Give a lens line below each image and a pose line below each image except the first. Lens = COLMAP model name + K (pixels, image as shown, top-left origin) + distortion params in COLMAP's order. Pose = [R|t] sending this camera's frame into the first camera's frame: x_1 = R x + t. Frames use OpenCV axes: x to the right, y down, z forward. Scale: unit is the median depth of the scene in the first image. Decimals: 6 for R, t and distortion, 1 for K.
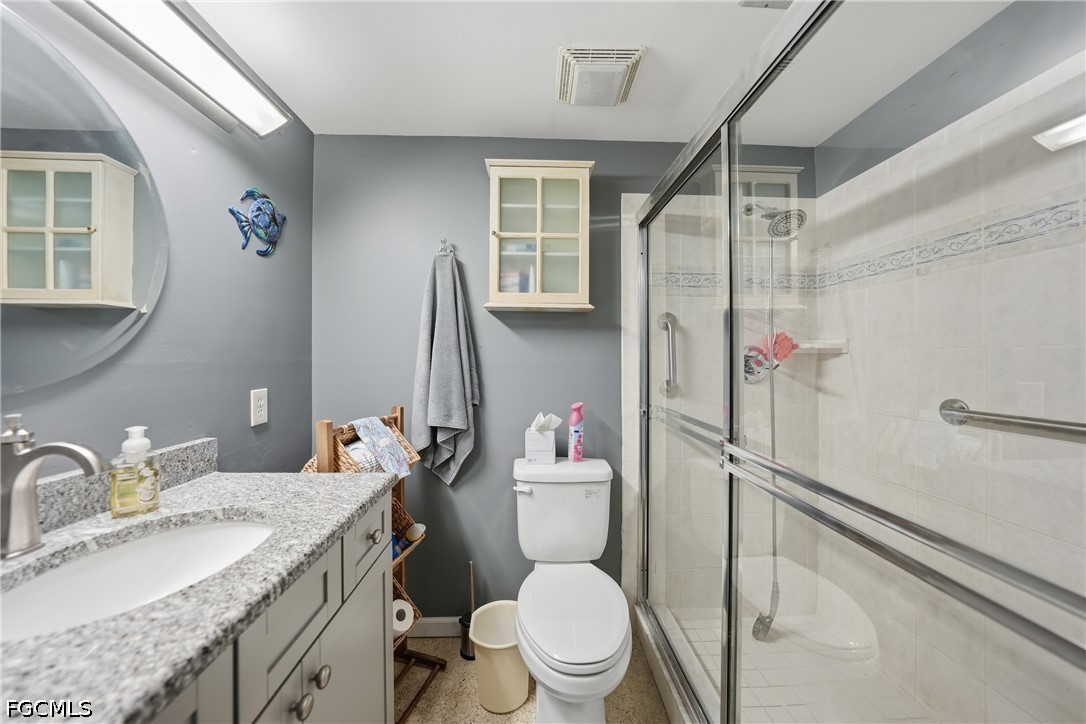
lens RADIAL K [[381.9, 0, 543.6], [0, 381.9, 357.7], [0, 0, 1]] dist [-0.026954, 0.005939]
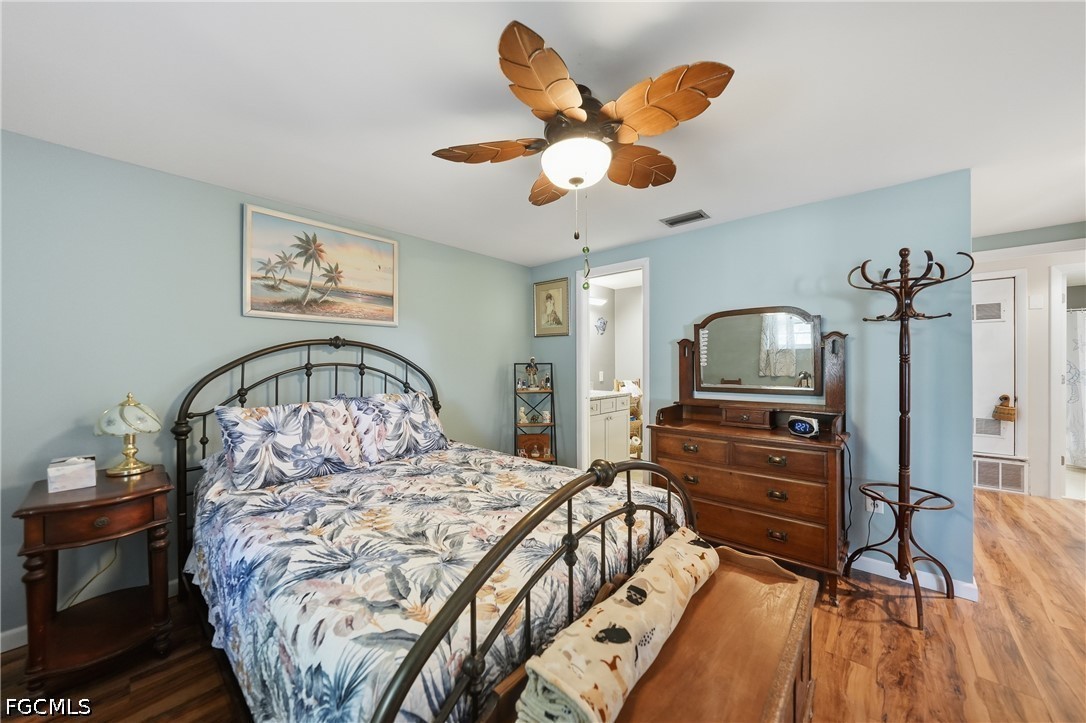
lens RADIAL K [[381.9, 0, 545.7], [0, 381.9, 362.1], [0, 0, 1]] dist [-0.026954, 0.005939]
pose [[0.718864, -0.002491, -0.695146, 1.233760], [0.004109, 0.999991, 0.000666, -0.010447], [0.695138, -0.003335, 0.718869, -1.754592]]
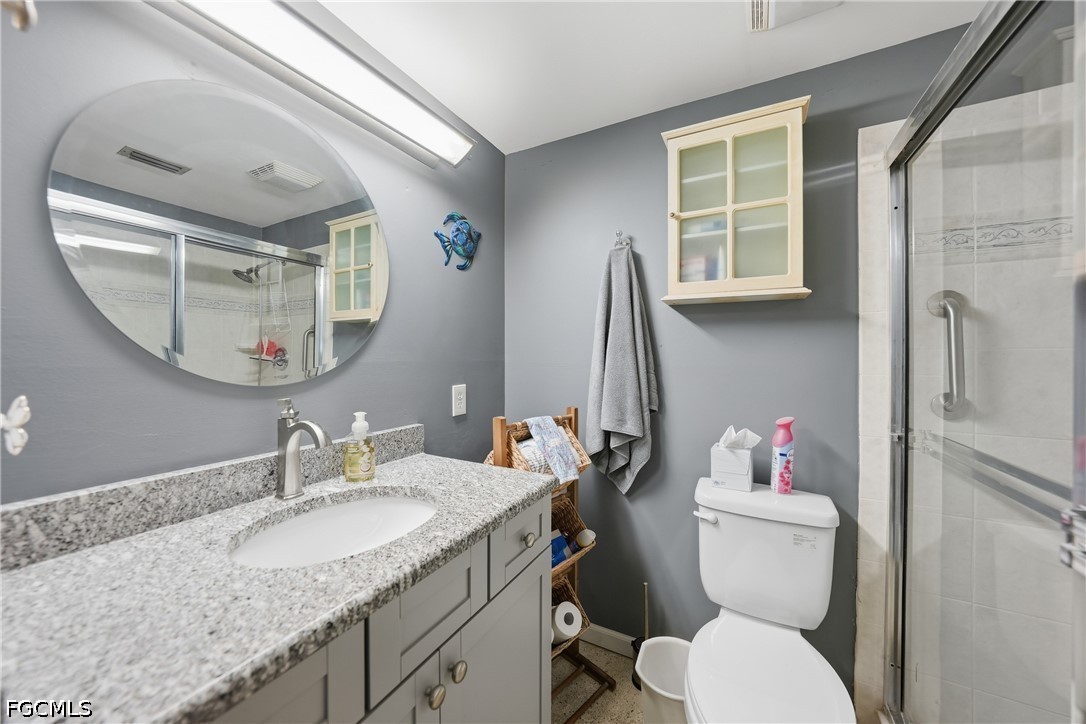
lens RADIAL K [[381.9, 0, 544.4], [0, 381.9, 358.2], [0, 0, 1]] dist [-0.026954, 0.005939]
pose [[0.863313, 0.003633, -0.504655, 0.056454], [-0.002027, 0.999991, 0.003730, -0.003133], [0.504664, -0.002197, 0.863313, 0.103227]]
